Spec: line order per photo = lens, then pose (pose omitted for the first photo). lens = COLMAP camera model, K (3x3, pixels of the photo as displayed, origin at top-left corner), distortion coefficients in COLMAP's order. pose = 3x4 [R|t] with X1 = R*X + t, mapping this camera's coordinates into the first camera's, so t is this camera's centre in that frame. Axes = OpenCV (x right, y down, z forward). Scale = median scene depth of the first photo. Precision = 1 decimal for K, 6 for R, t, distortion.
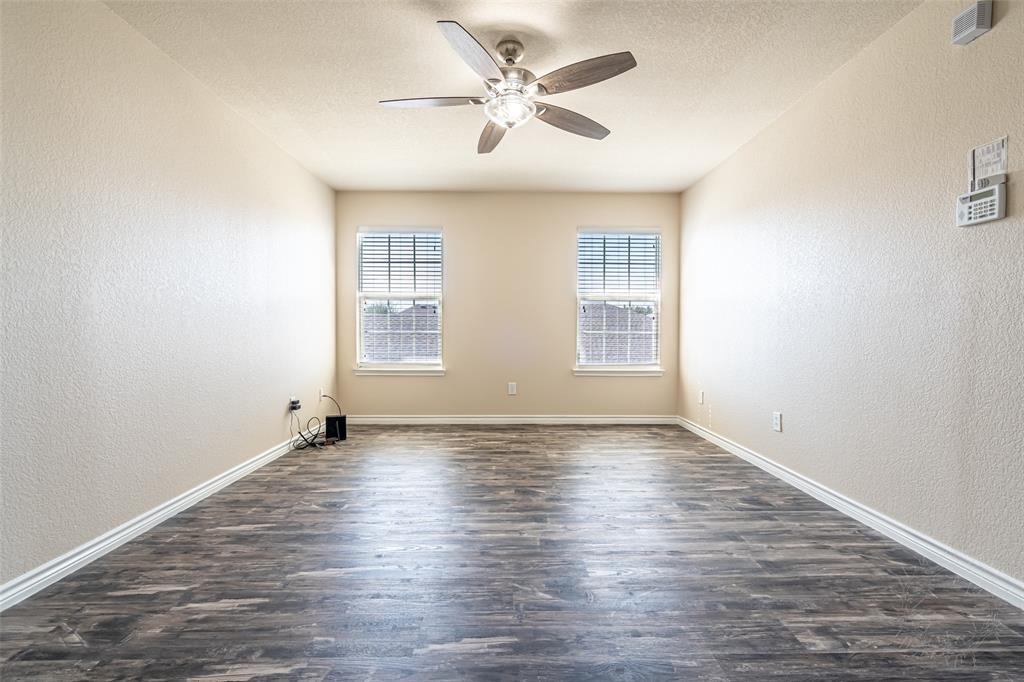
lens RADIAL K [[467.7, 0, 510.1], [0, 467.7, 339.0], [0, 0, 1]] dist [-0.002729, 0.000477]
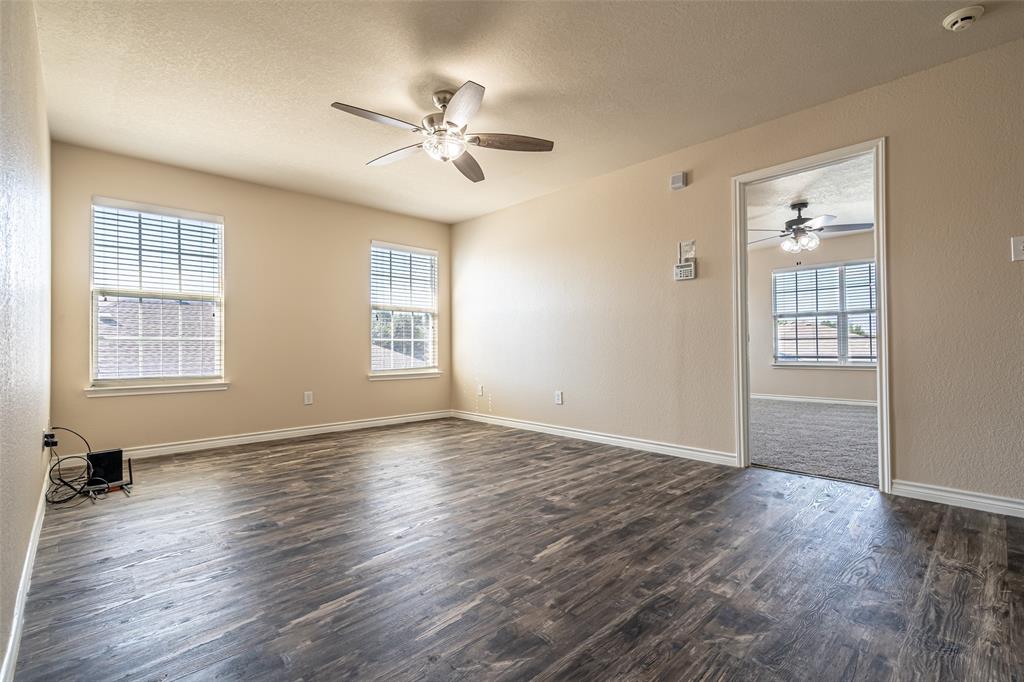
lens RADIAL K [[467.7, 0, 519.6], [0, 467.7, 337.9], [0, 0, 1]] dist [-0.002729, 0.000477]
pose [[0.729833, 0.002956, 0.683619, -0.734942], [0.019943, 0.999473, -0.025613, 0.035437], [-0.683334, 0.032326, 0.729389, 0.011013]]
